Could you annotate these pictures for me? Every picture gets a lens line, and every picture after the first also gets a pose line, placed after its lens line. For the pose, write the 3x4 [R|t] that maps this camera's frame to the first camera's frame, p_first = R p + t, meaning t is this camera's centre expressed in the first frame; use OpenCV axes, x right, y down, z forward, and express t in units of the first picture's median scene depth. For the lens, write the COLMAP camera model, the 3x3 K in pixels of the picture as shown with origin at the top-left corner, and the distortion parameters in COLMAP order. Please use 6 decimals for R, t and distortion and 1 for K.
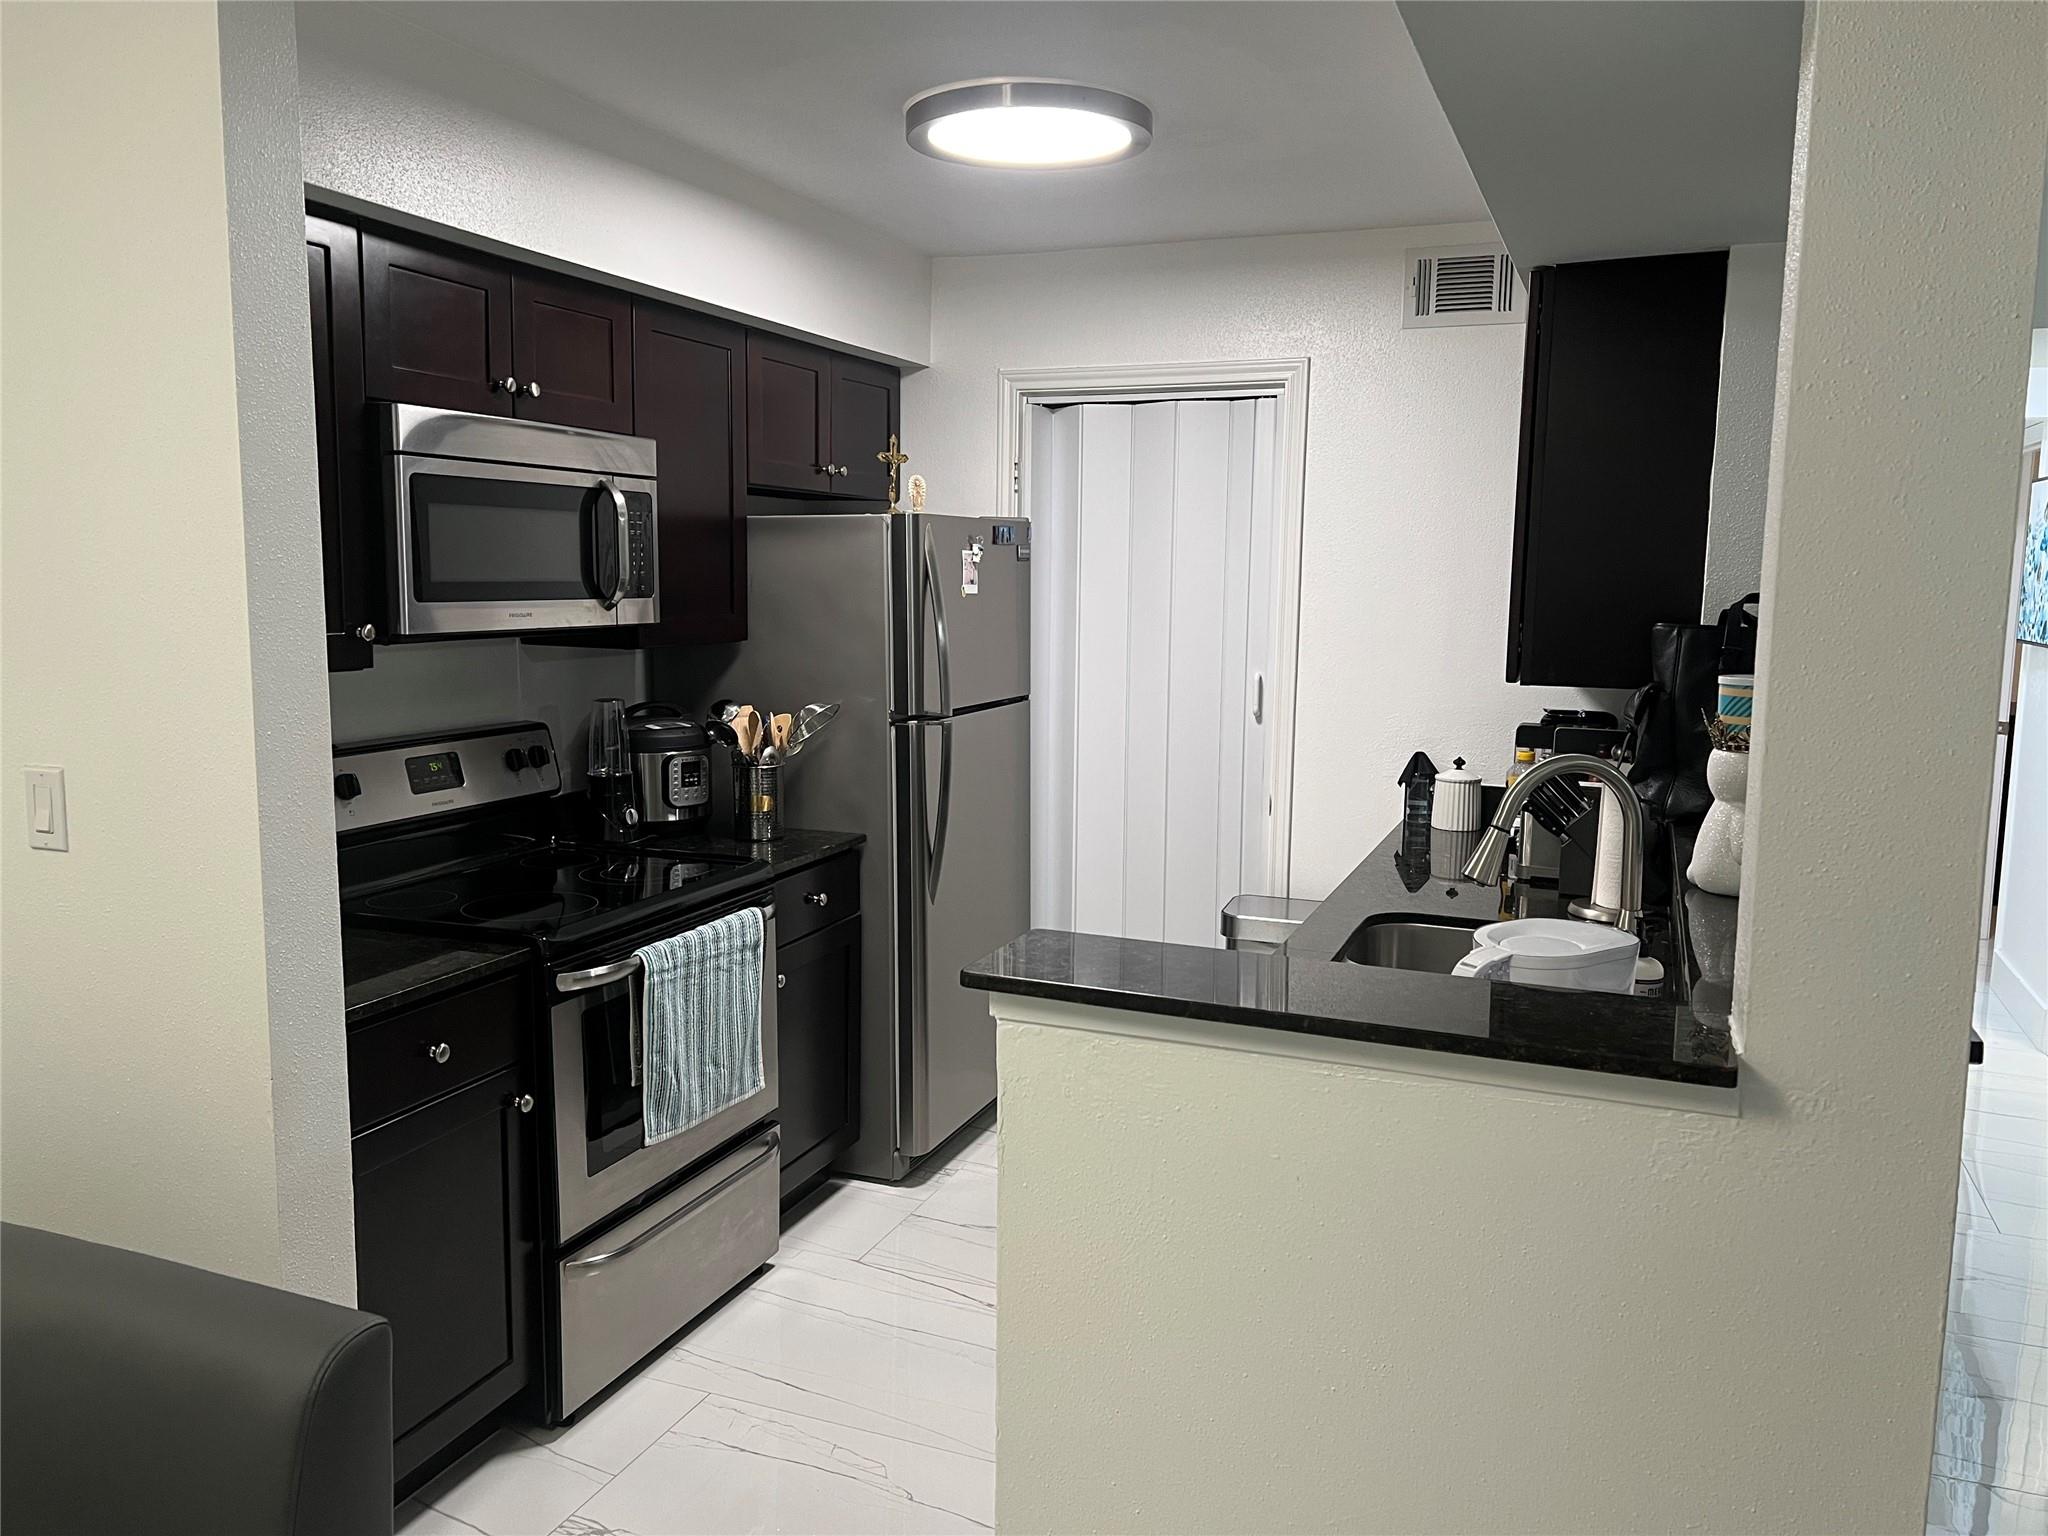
lens RADIAL K [[1551.5, 0, 1023.0], [0, 1551.5, 772.1], [0, 0, 1]] dist [0.027930, -0.031463]
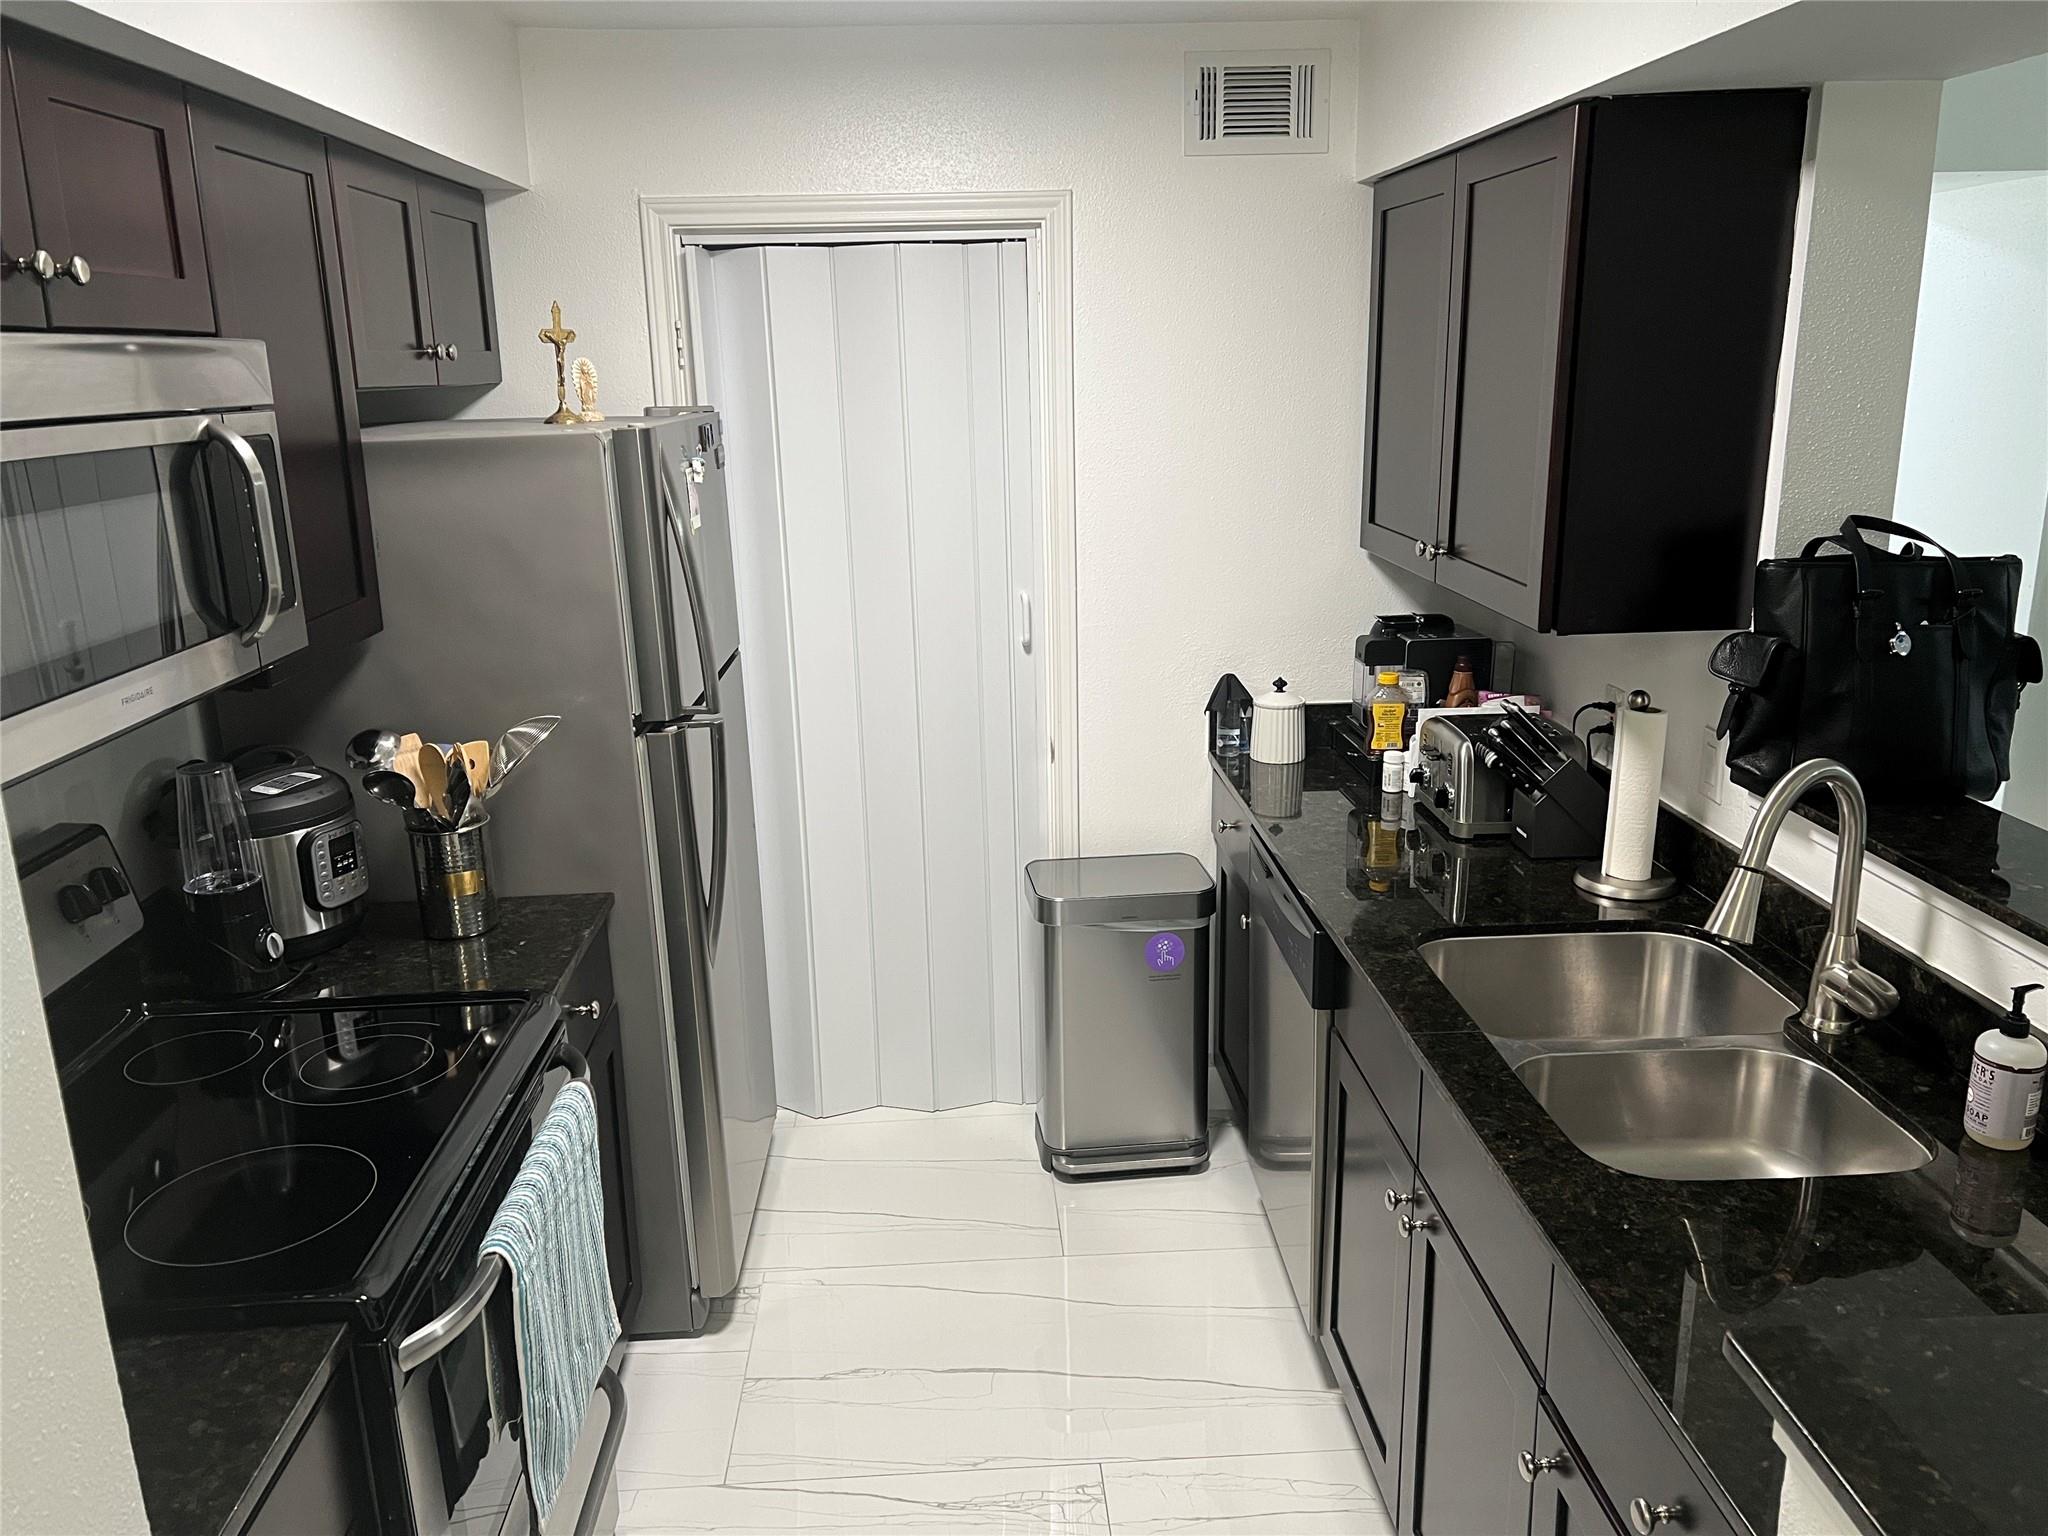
lens RADIAL K [[1551.5, 0, 1028.7], [0, 1551.5, 765.1], [0, 0, 1]] dist [0.027930, -0.031463]
pose [[0.904141, -0.138110, 0.404296, -0.207459], [0.086979, 0.985993, 0.142308, -0.100363], [-0.418288, -0.093501, 0.903489, 0.290139]]
